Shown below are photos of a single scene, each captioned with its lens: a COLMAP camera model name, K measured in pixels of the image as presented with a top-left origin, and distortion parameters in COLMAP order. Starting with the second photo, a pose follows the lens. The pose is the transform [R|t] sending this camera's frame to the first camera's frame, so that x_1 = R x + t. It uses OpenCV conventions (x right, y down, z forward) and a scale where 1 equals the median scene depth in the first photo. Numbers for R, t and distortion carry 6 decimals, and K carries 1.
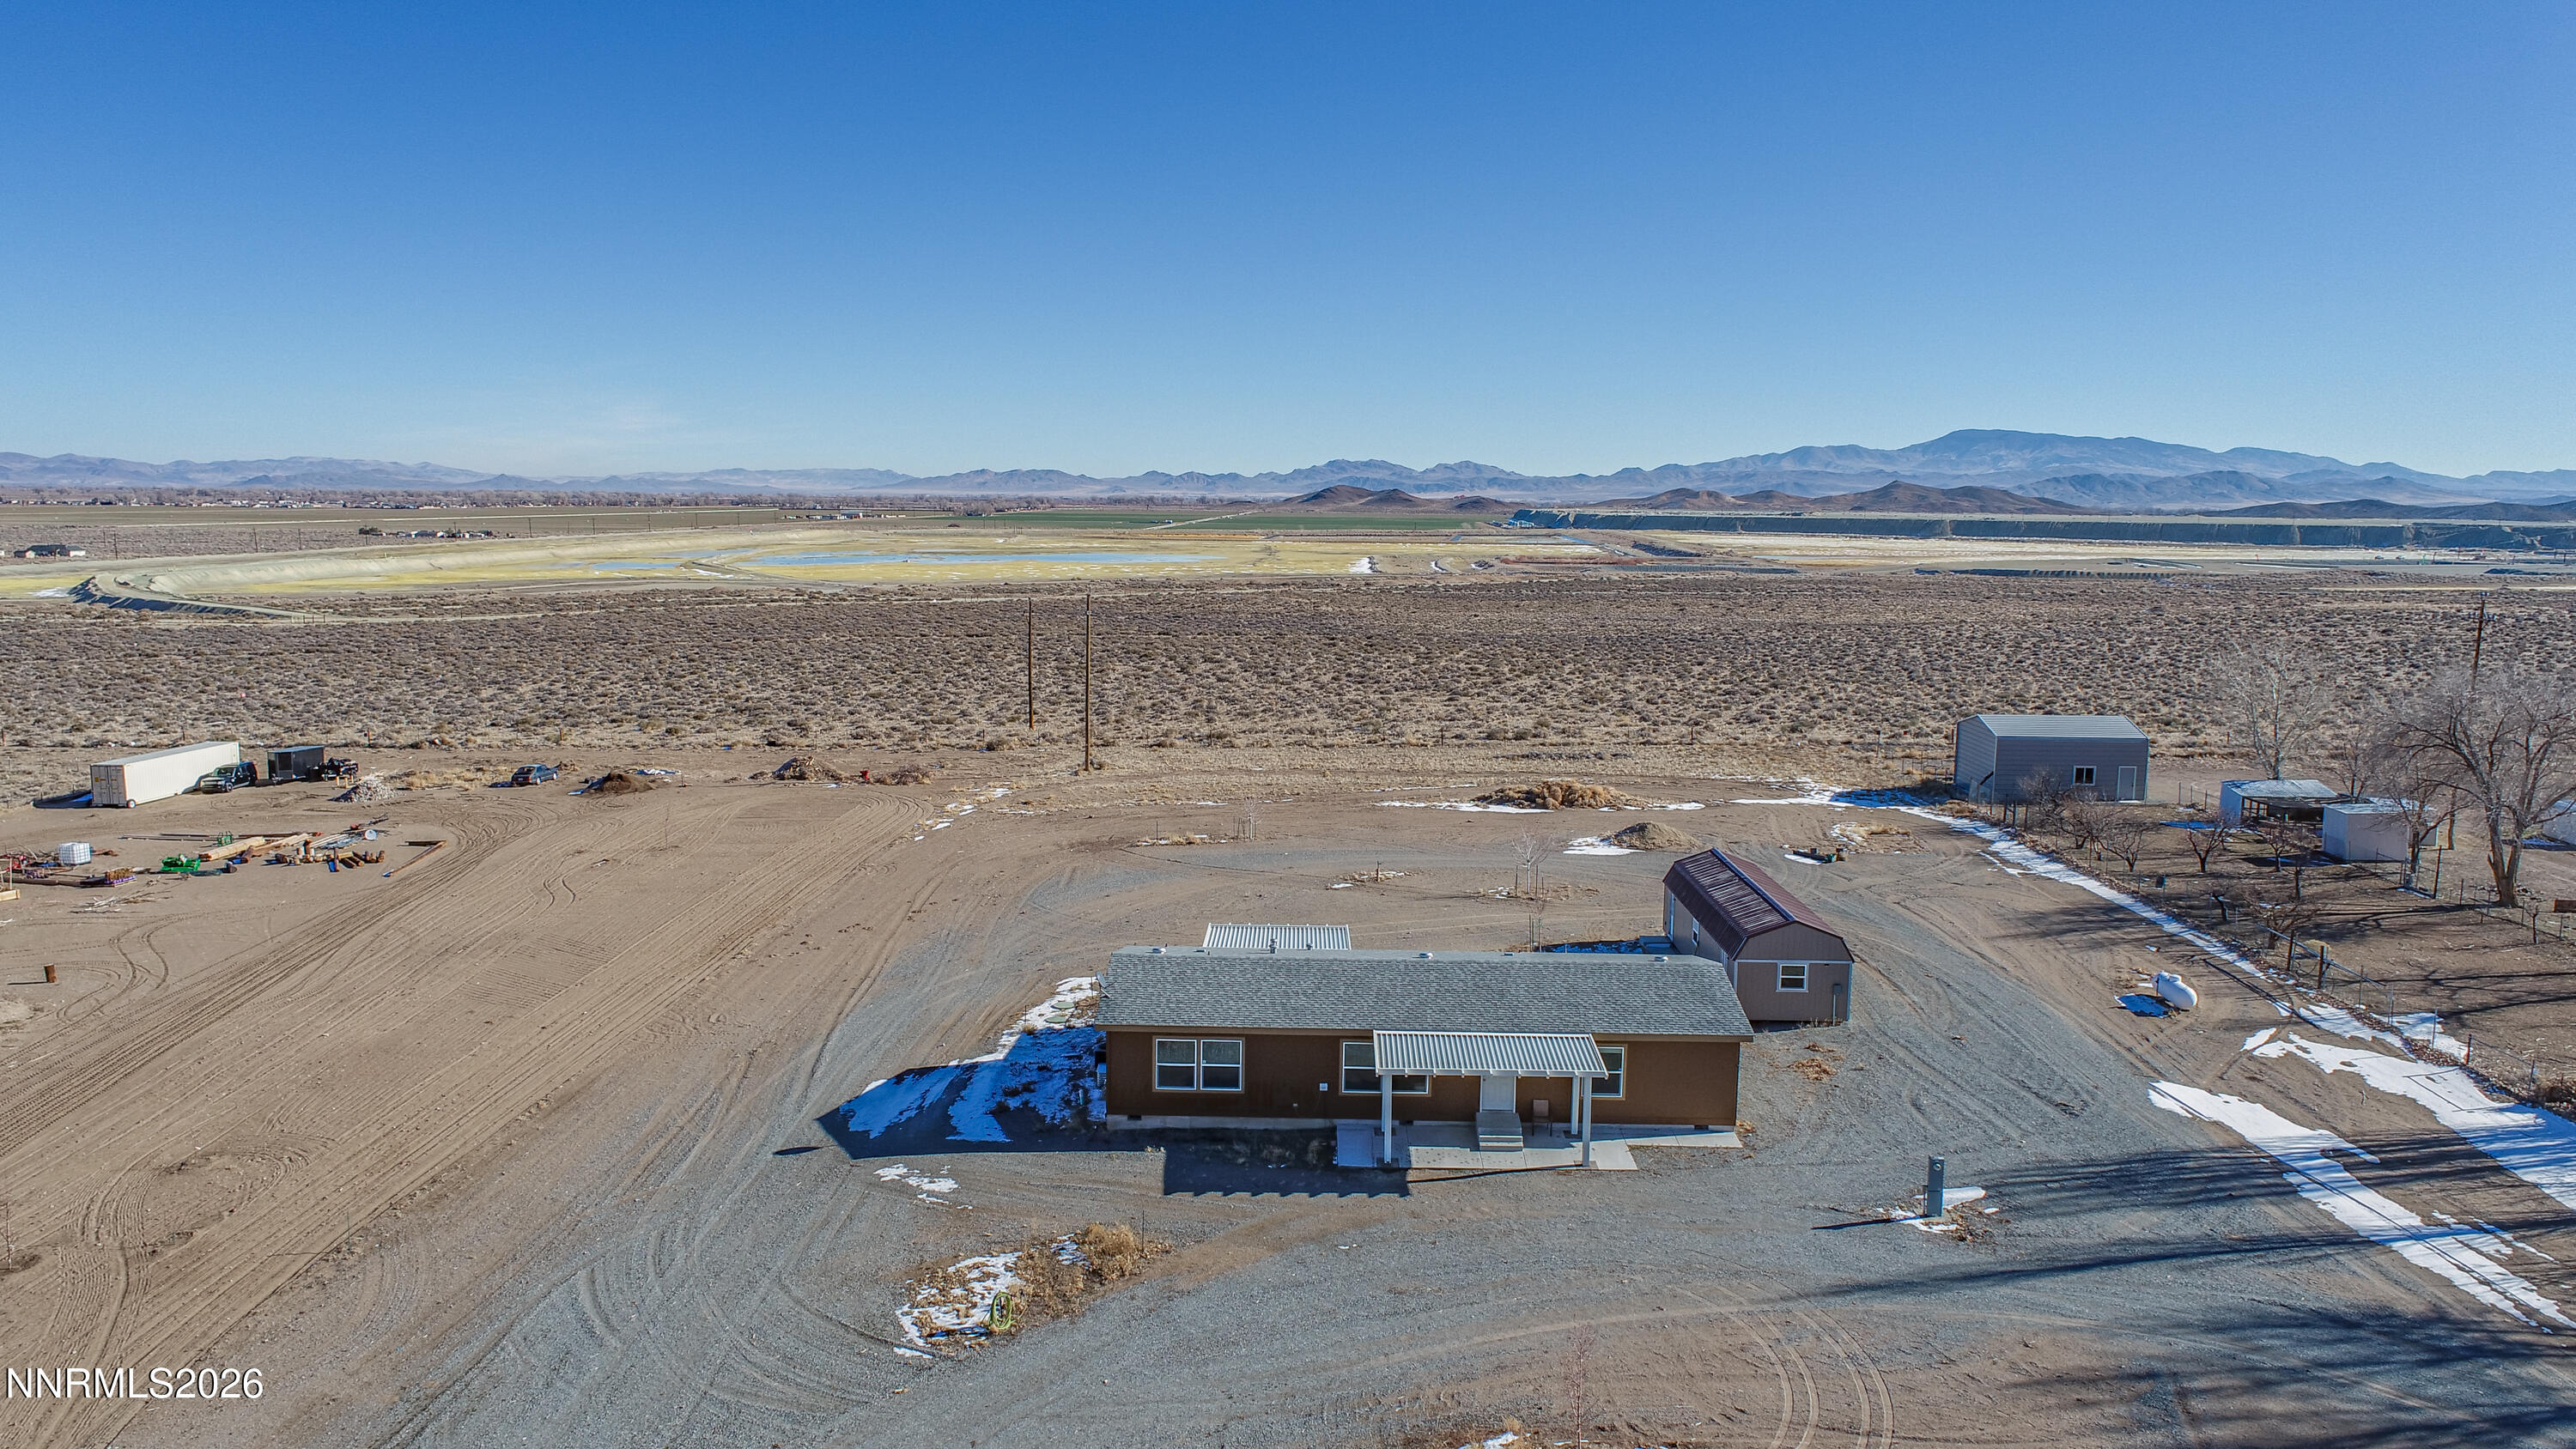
lens RADIAL K [[1763.9, 0, 1285.6], [0, 1763.9, 720.0], [0, 0, 1]] dist [-0.009328, 0.001518]
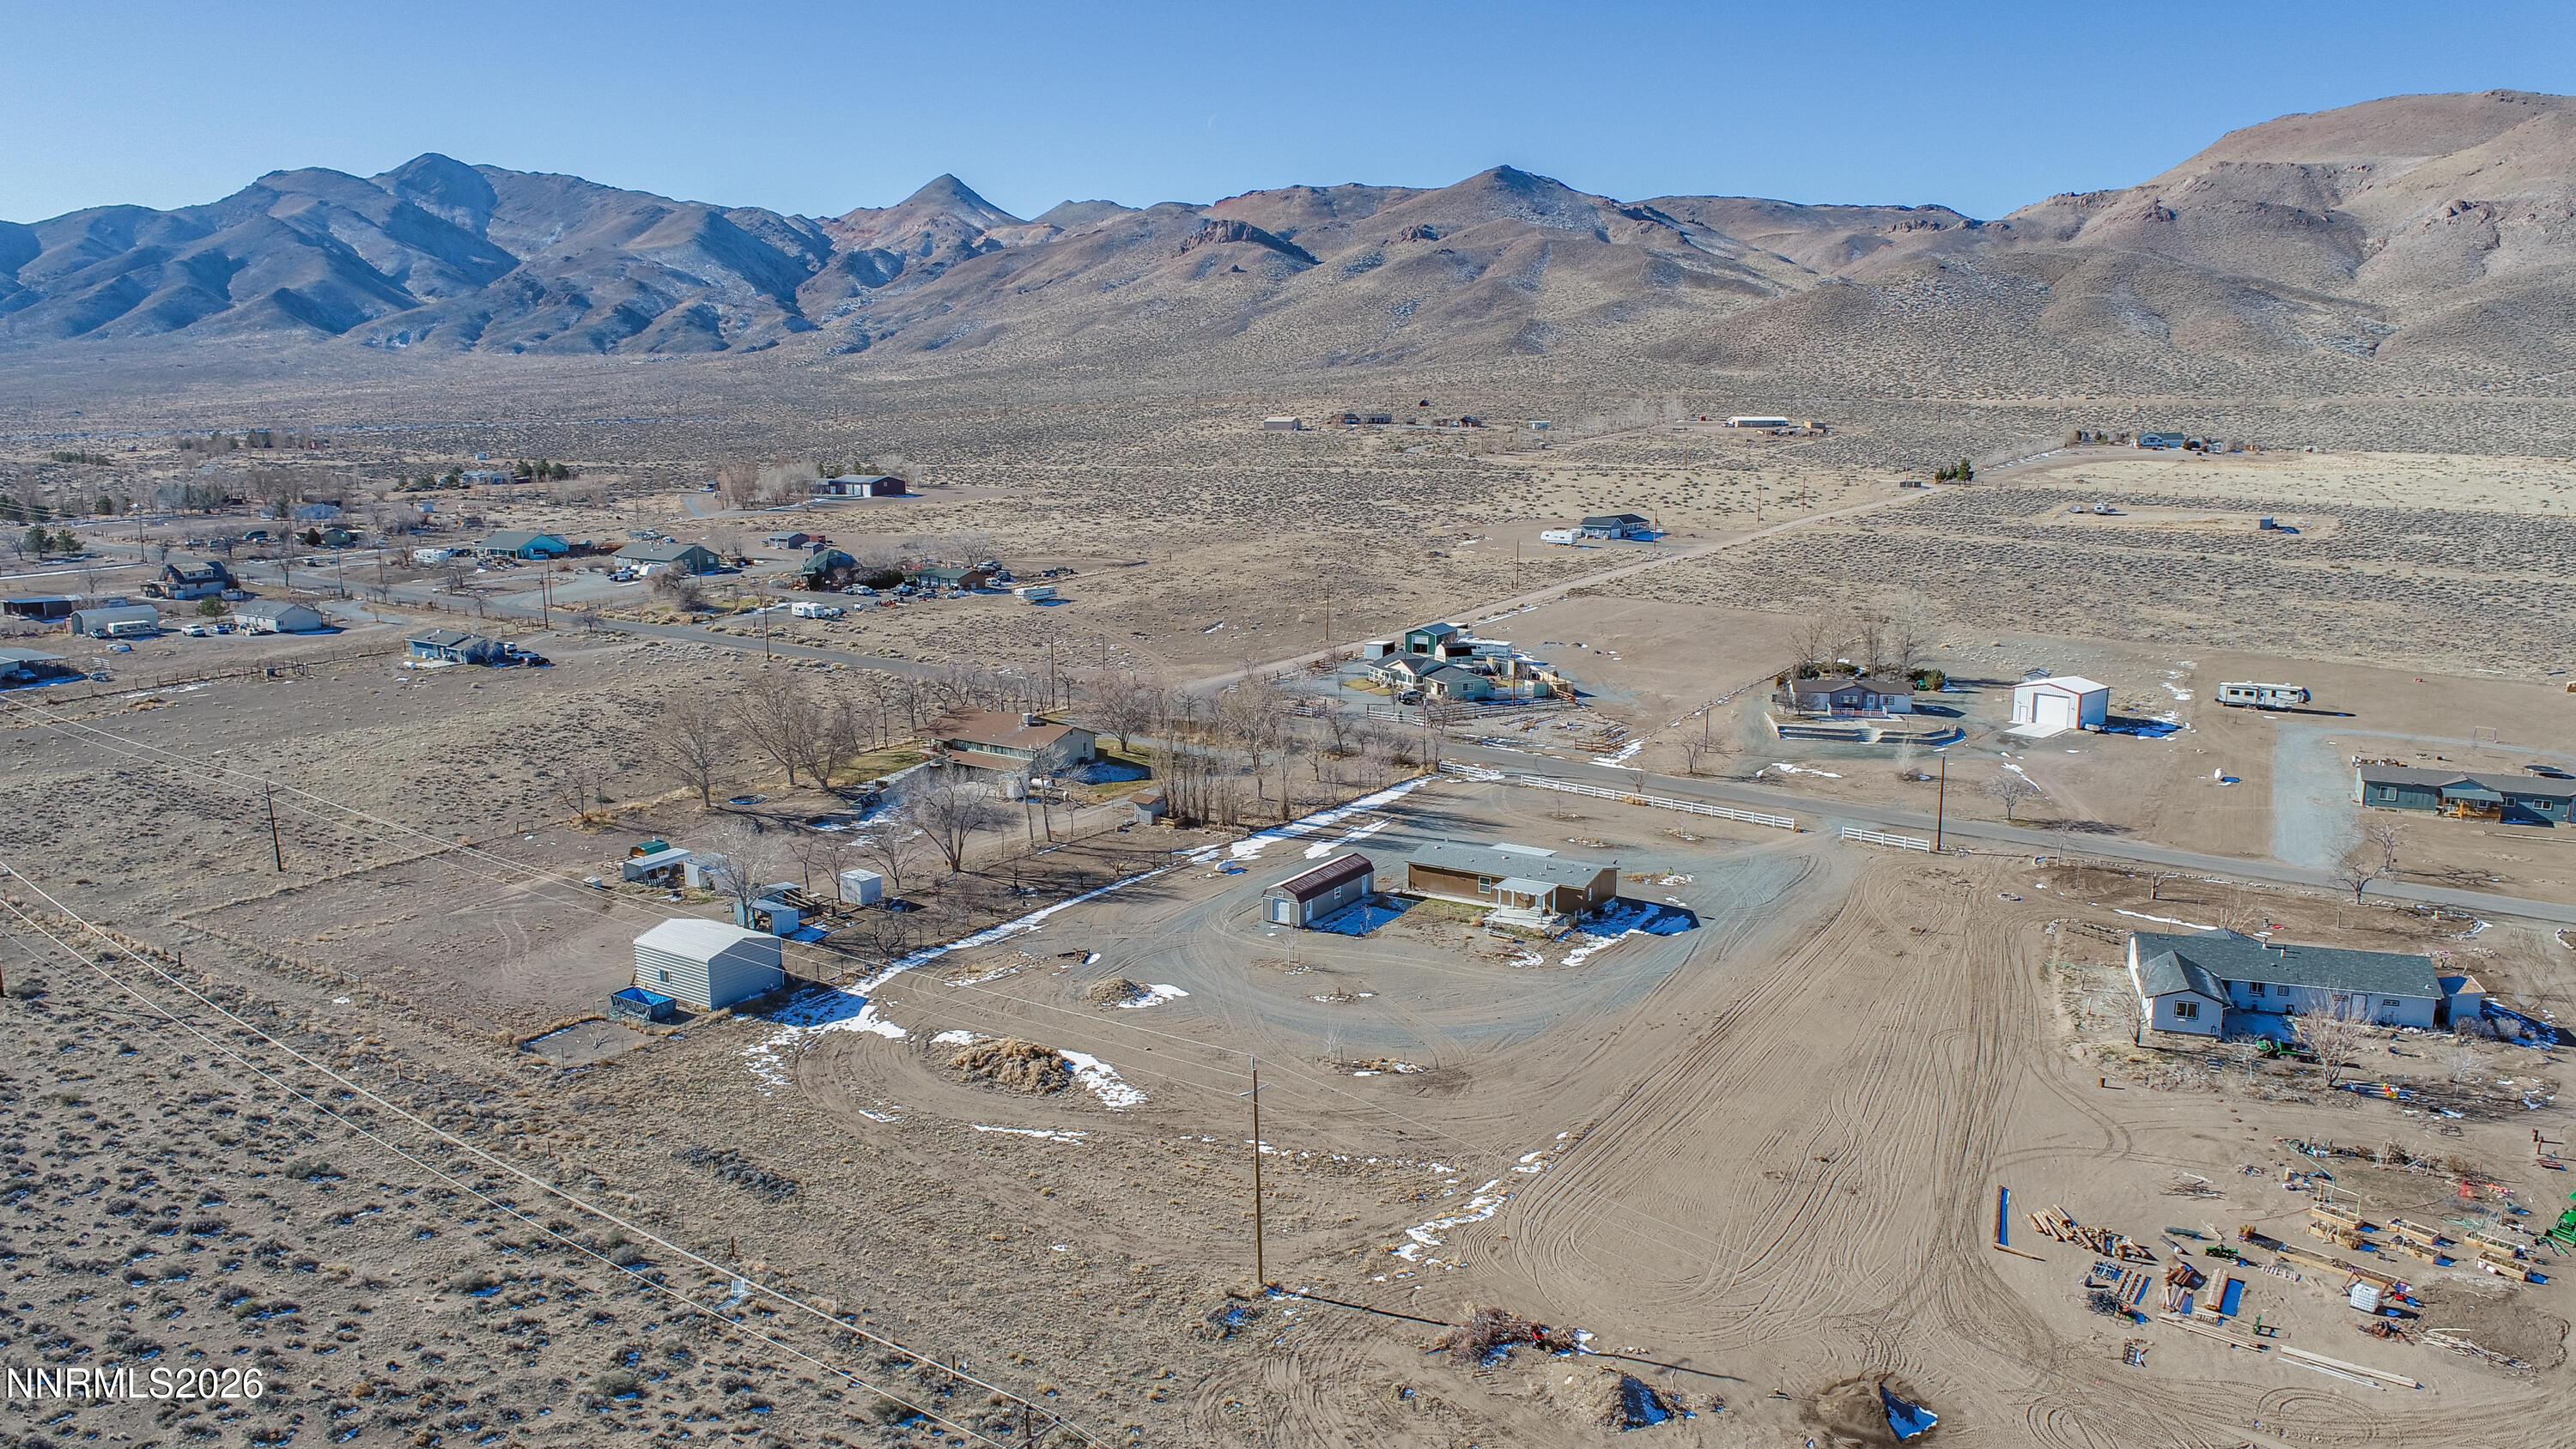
lens RADIAL K [[1763.9, 0, 1299.1], [0, 1763.9, 719.0], [0, 0, 1]] dist [-0.009328, 0.001518]
pose [[-0.855962, -0.101019, 0.507074, -0.995327], [0.056329, 0.956670, 0.285674, -0.863105], [-0.513961, 0.273089, -0.813183, 3.144556]]
